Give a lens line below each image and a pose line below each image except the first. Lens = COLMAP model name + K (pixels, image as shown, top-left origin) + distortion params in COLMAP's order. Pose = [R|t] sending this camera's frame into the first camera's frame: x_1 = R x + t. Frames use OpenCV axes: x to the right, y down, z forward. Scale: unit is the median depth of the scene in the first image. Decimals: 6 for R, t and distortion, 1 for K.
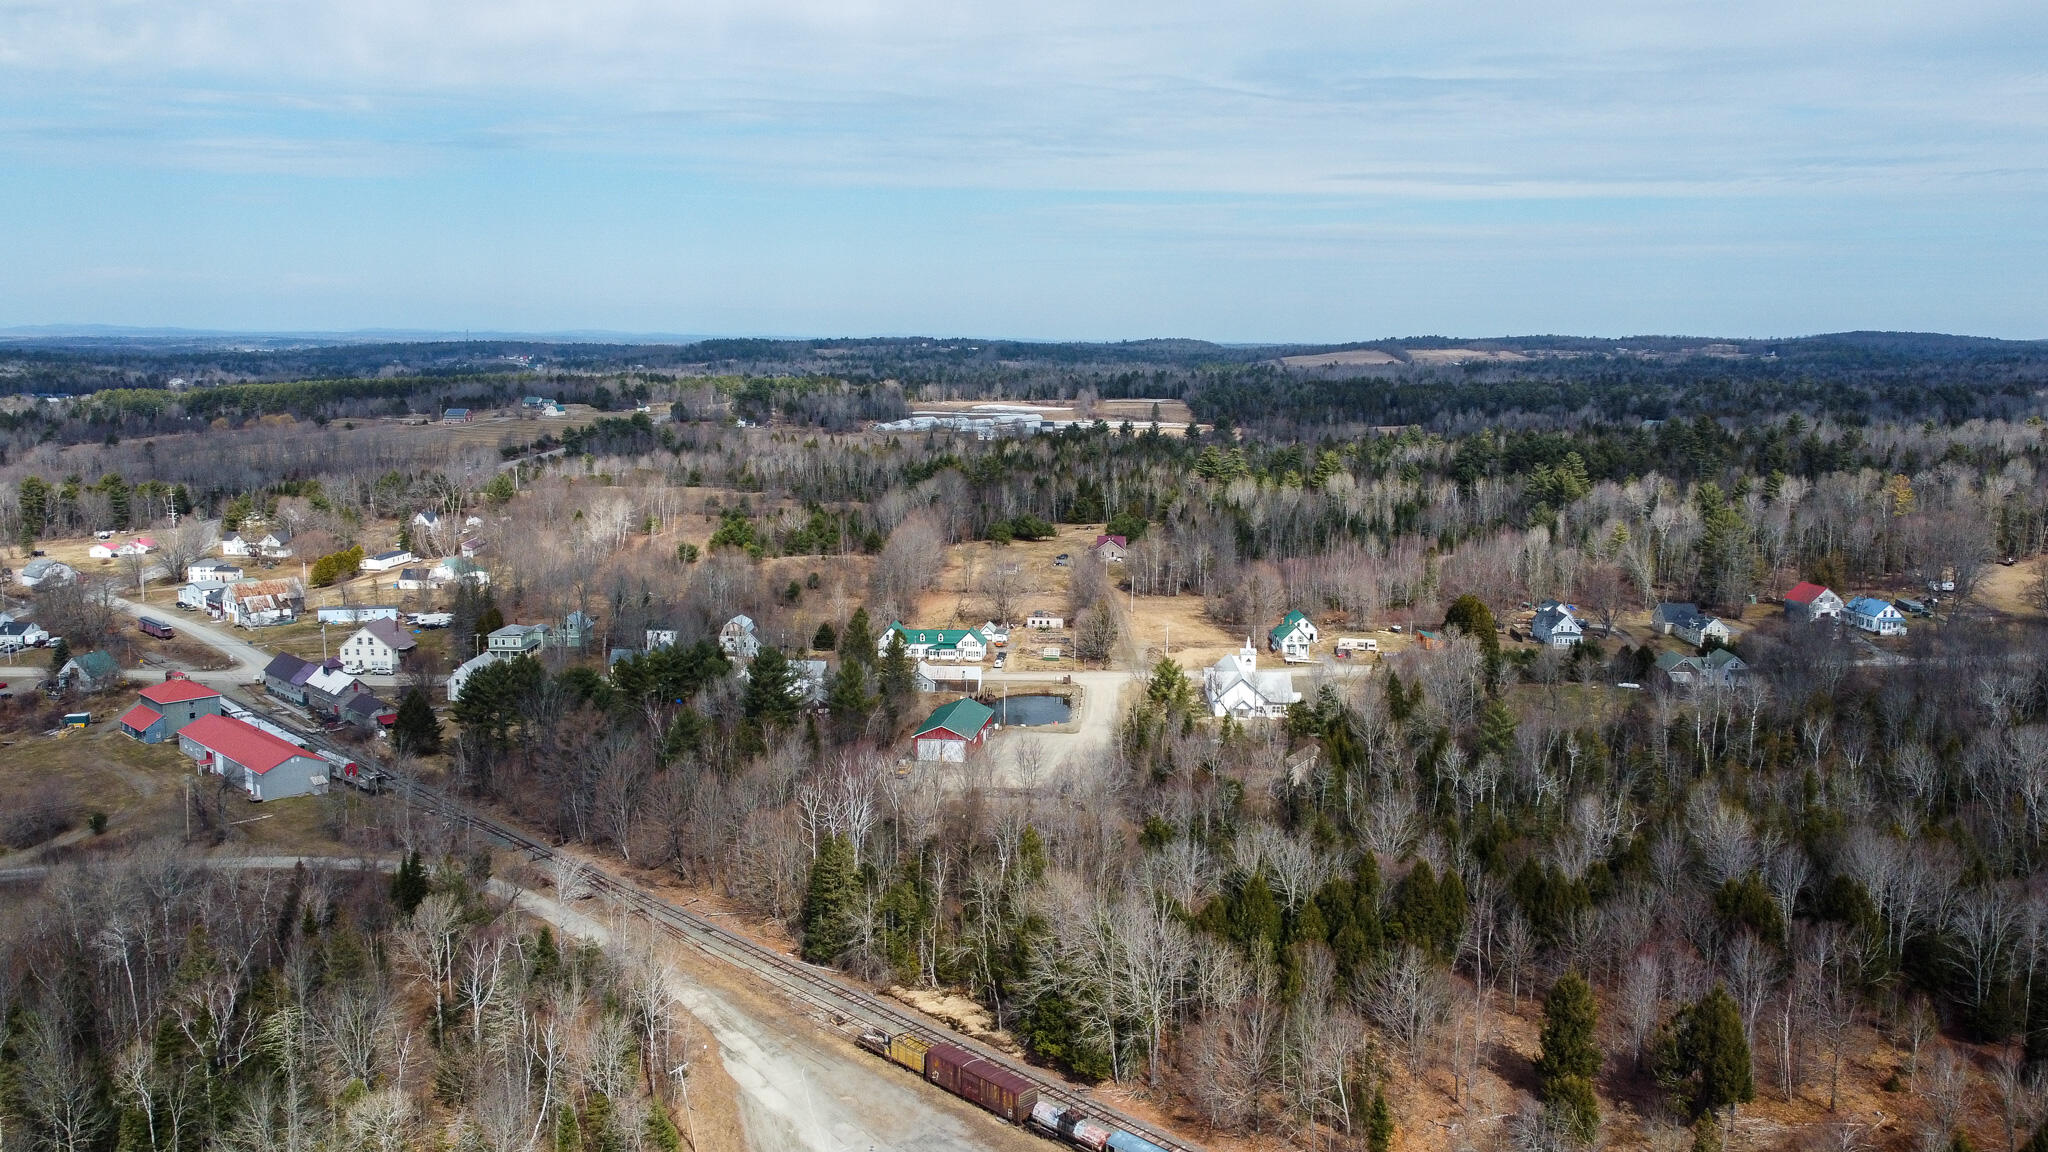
lens RADIAL K [[1552.1, 0, 1023.1], [0, 1552.1, 571.8], [0, 0, 1]] dist [0.000445, 0.000317]
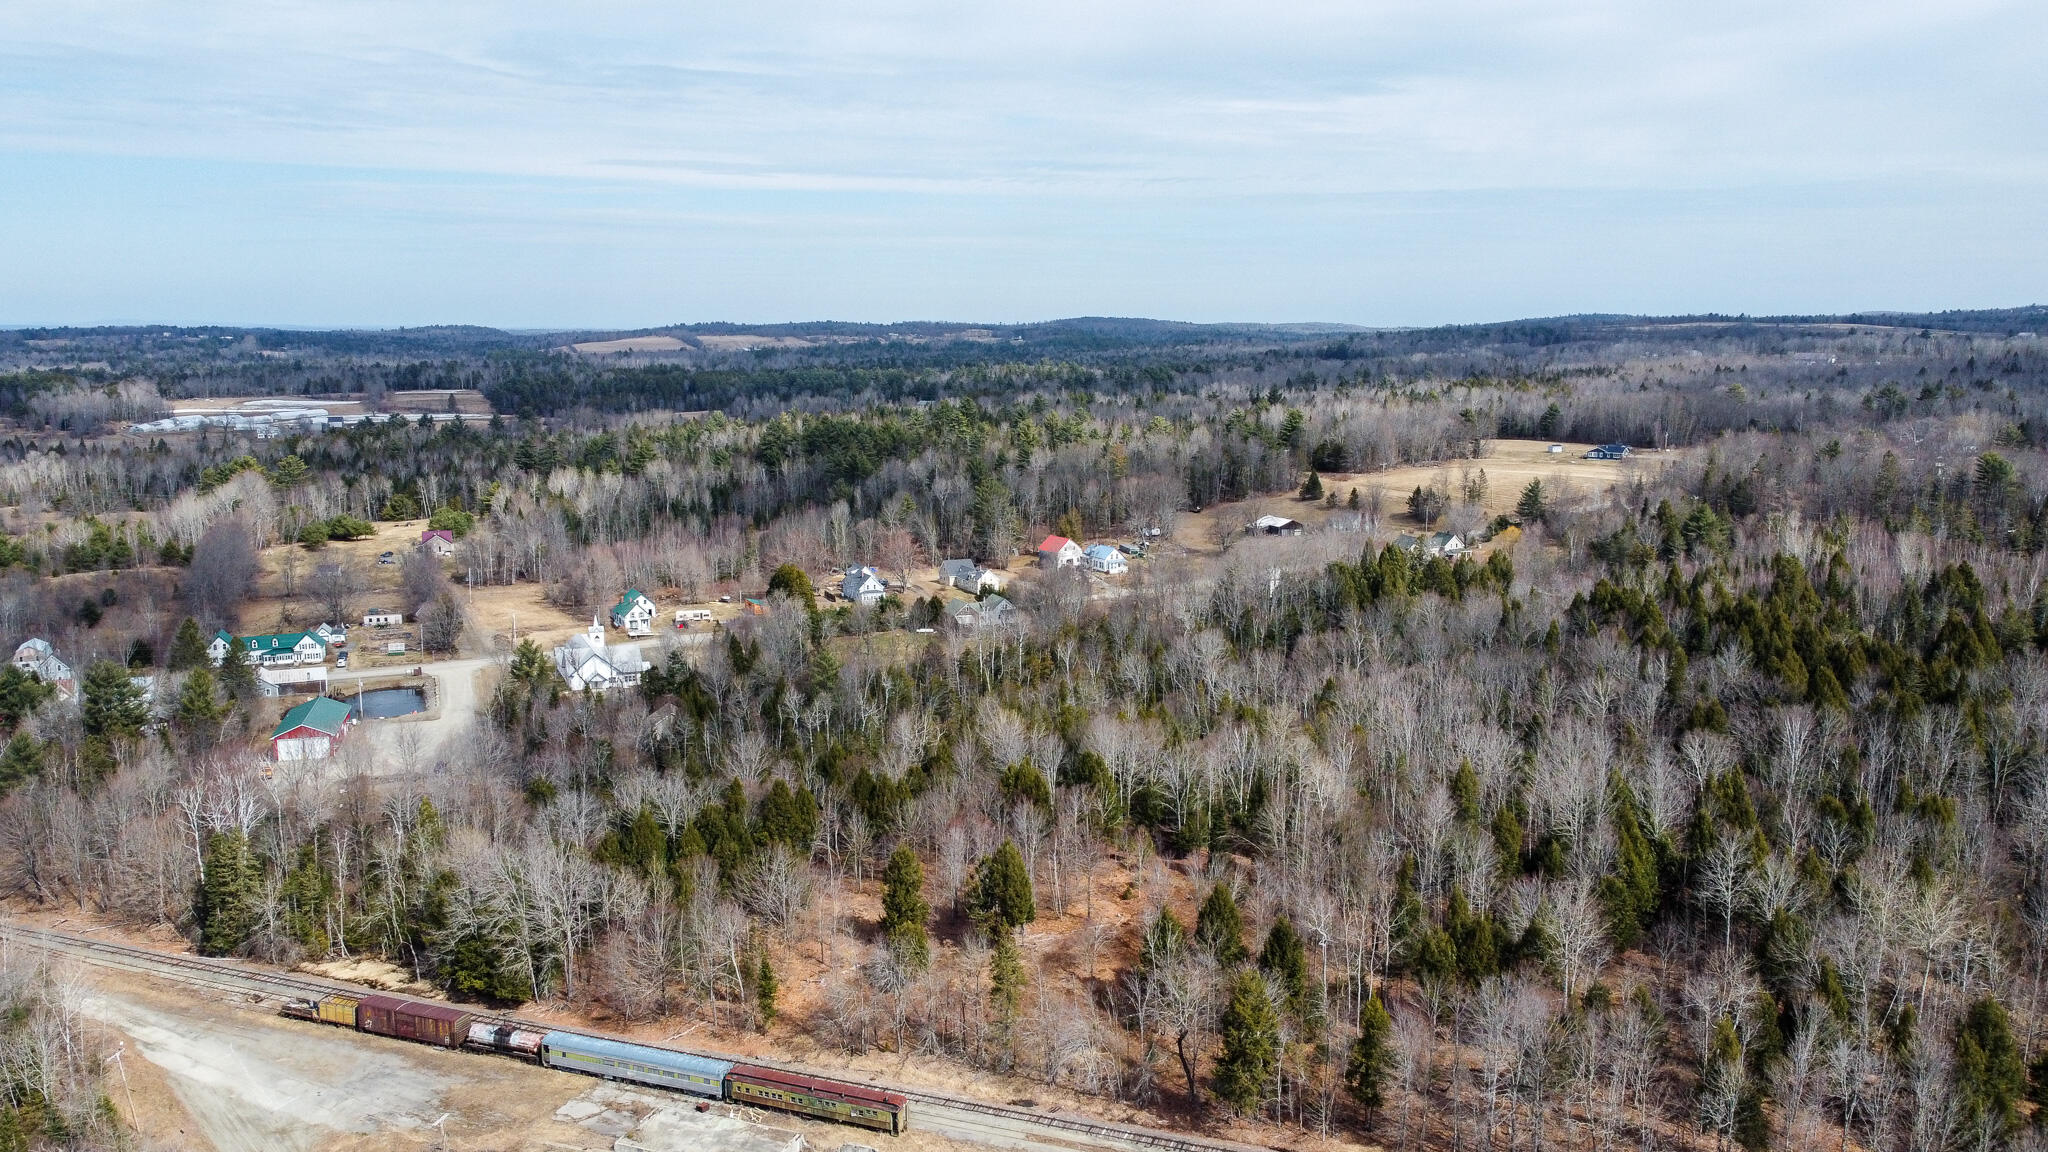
lens RADIAL K [[1552.1, 0, 1023.7], [0, 1552.1, 575.6], [0, 0, 1]] dist [0.000445, 0.000317]
pose [[0.901233, -0.070702, 0.427527, -0.048104], [0.065100, 0.997493, 0.027726, 0.003762], [-0.428416, 0.002844, 0.903577, -0.109579]]
